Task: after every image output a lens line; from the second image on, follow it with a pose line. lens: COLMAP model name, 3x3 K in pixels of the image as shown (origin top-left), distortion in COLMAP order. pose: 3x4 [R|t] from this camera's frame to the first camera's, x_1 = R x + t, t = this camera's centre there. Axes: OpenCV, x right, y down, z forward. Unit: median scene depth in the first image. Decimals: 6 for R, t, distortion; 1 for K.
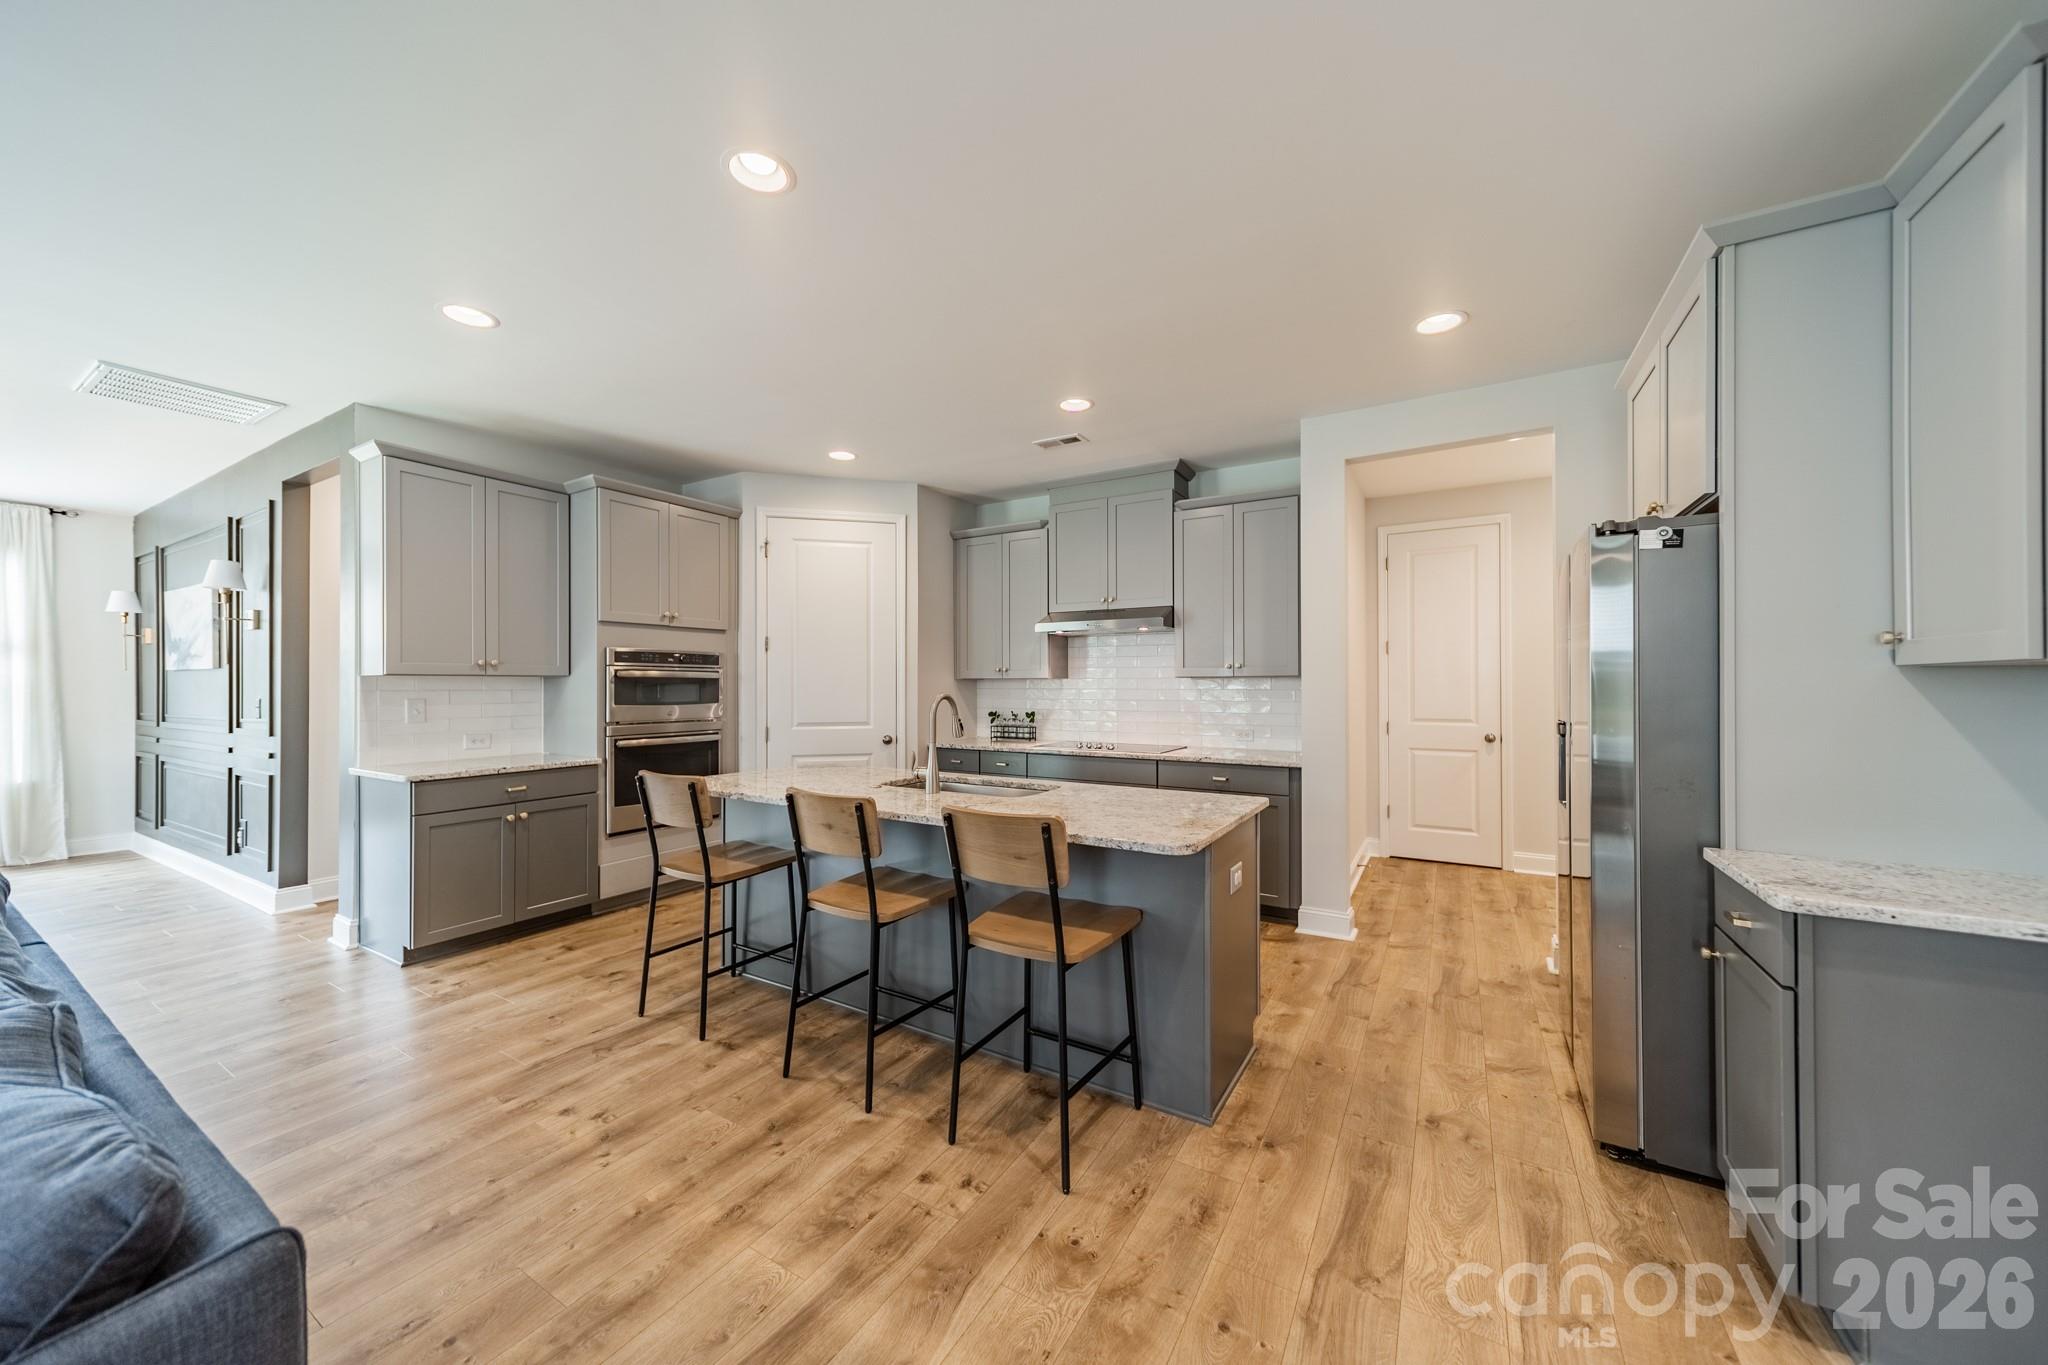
lens RADIAL K [[719.0, 0, 1029.0], [0, 719.0, 683.1], [0, 0, 1]] dist [0.007380, 0.000335]
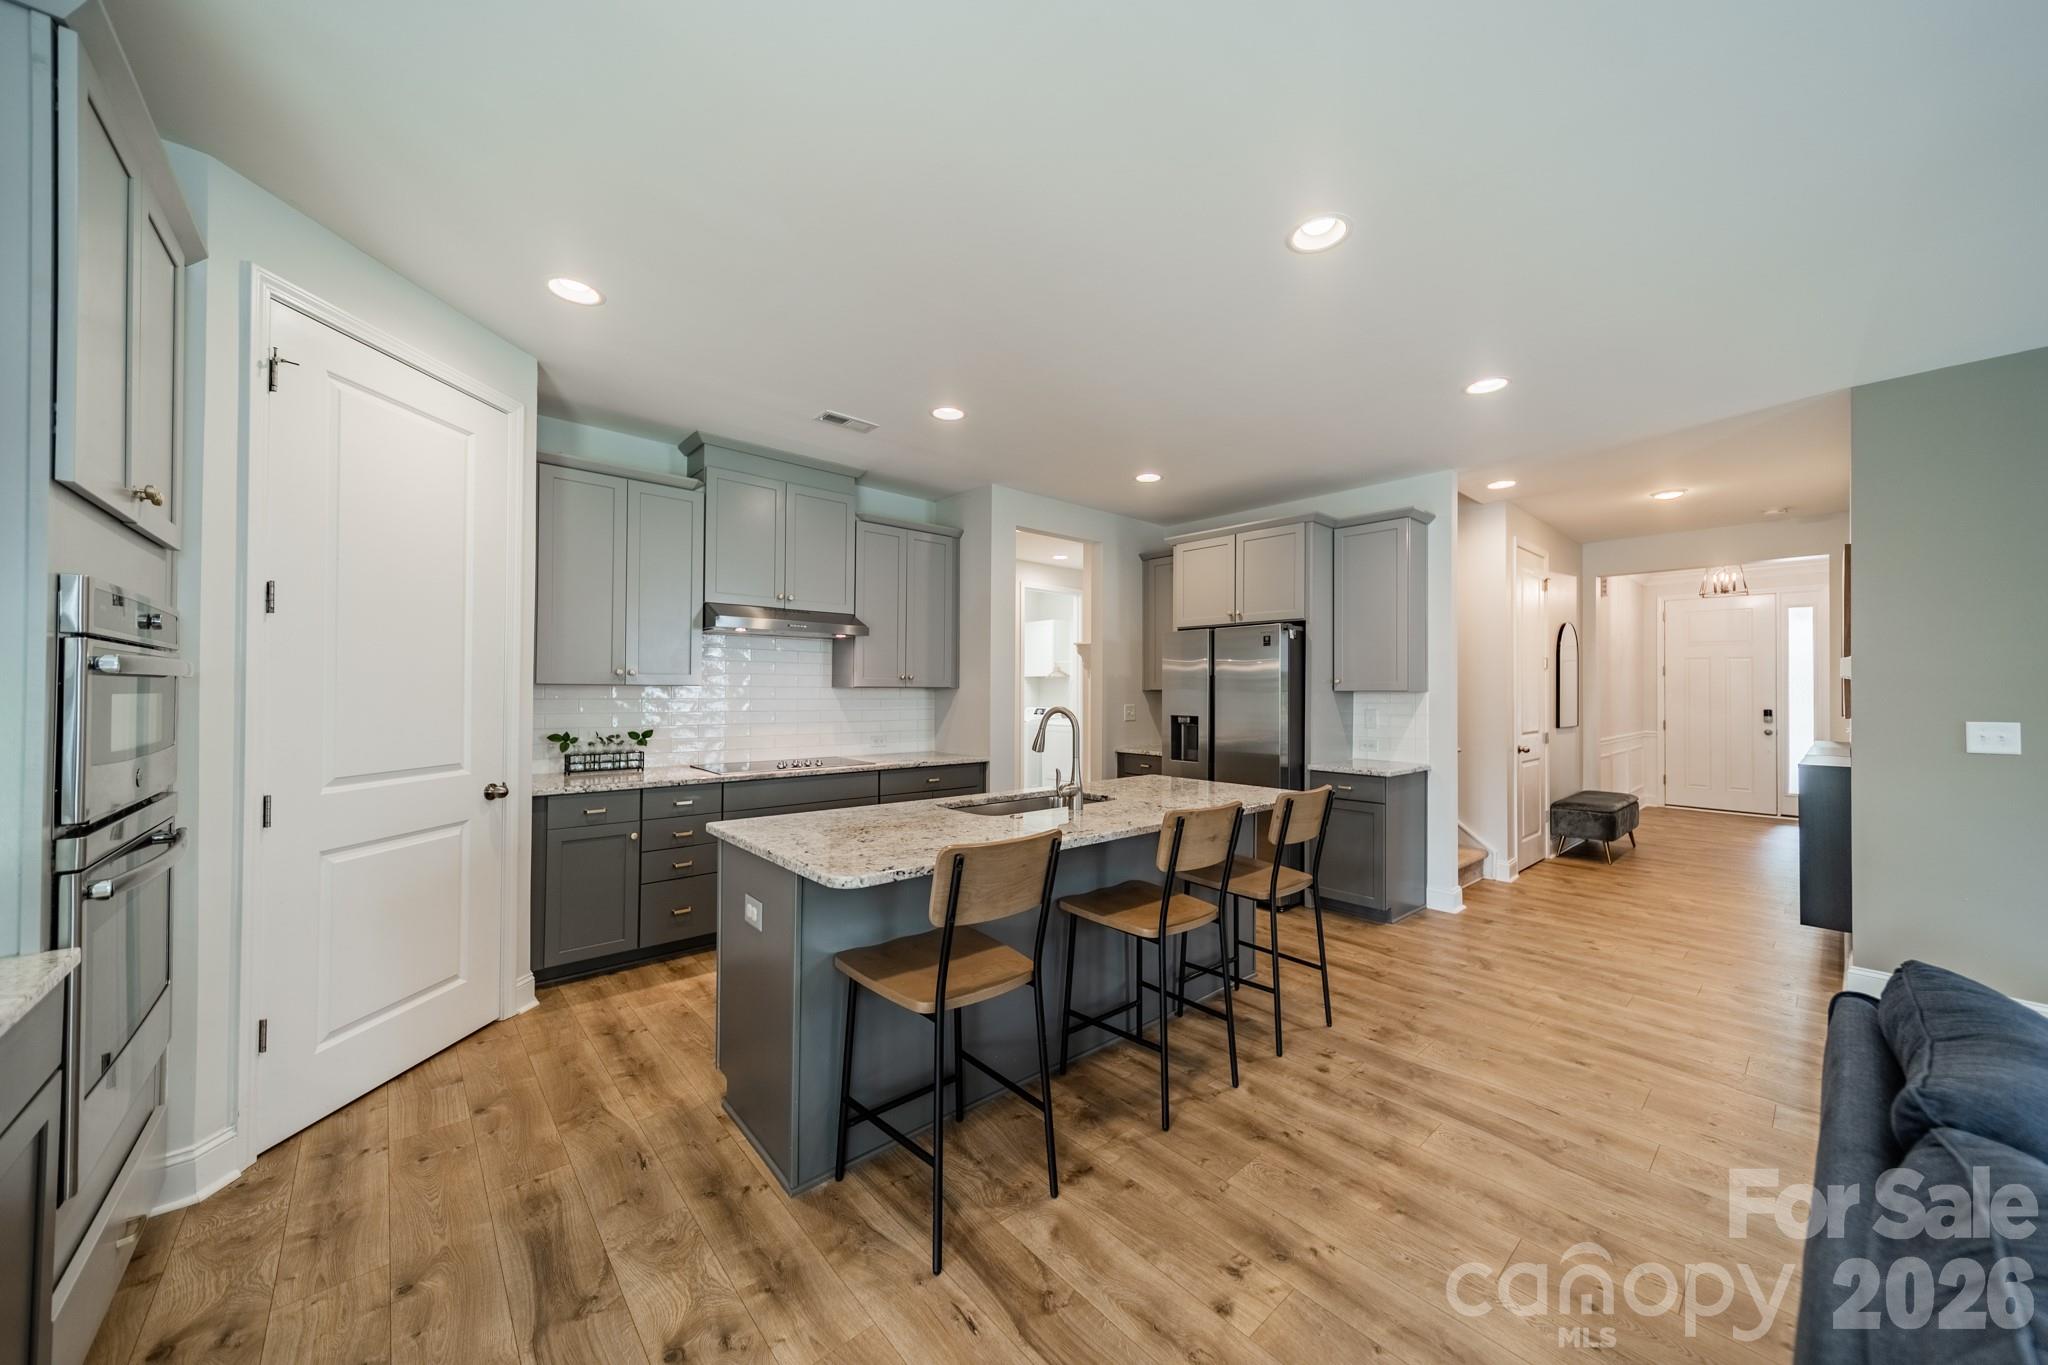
lens RADIAL K [[719.0, 0, 1027.4], [0, 719.0, 684.1], [0, 0, 1]] dist [0.007380, 0.000335]
pose [[0.302675, 0.012366, 0.953014, -0.746860], [-0.009211, 0.999907, -0.010049, -0.004581], [-0.953049, -0.005737, 0.302761, 0.526472]]
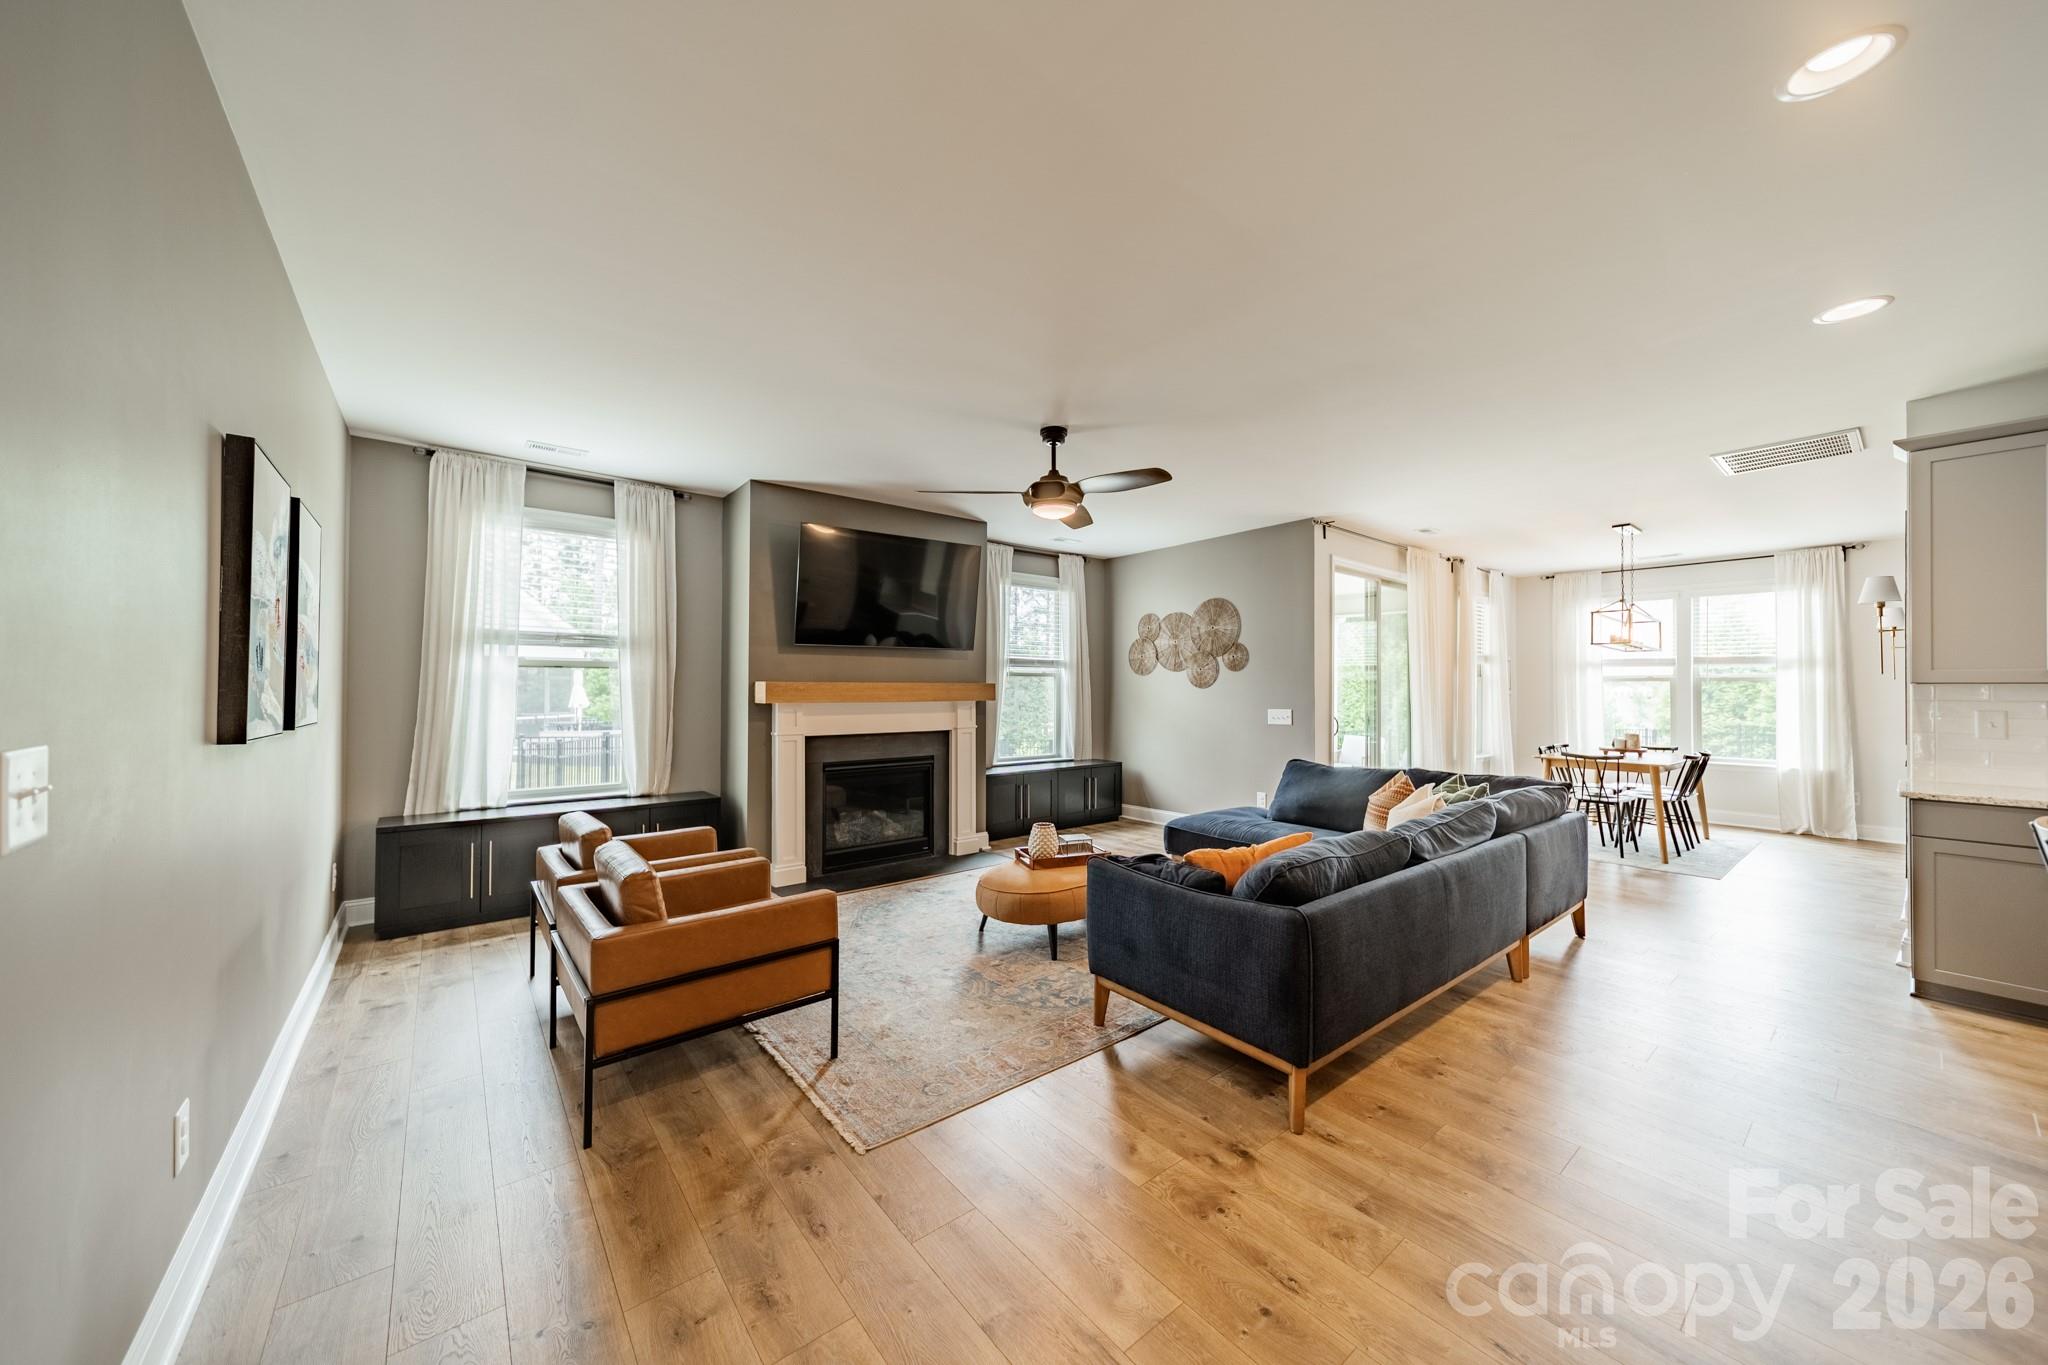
lens RADIAL K [[719.0, 0, 1024.6], [0, 719.0, 681.8], [0, 0, 1]] dist [0.007380, 0.000335]
pose [[-0.349358, -0.007852, -0.936956, 0.345089], [-0.002169, 0.999969, -0.007572, -0.003957], [0.936987, -0.000613, -0.349364, 0.207293]]
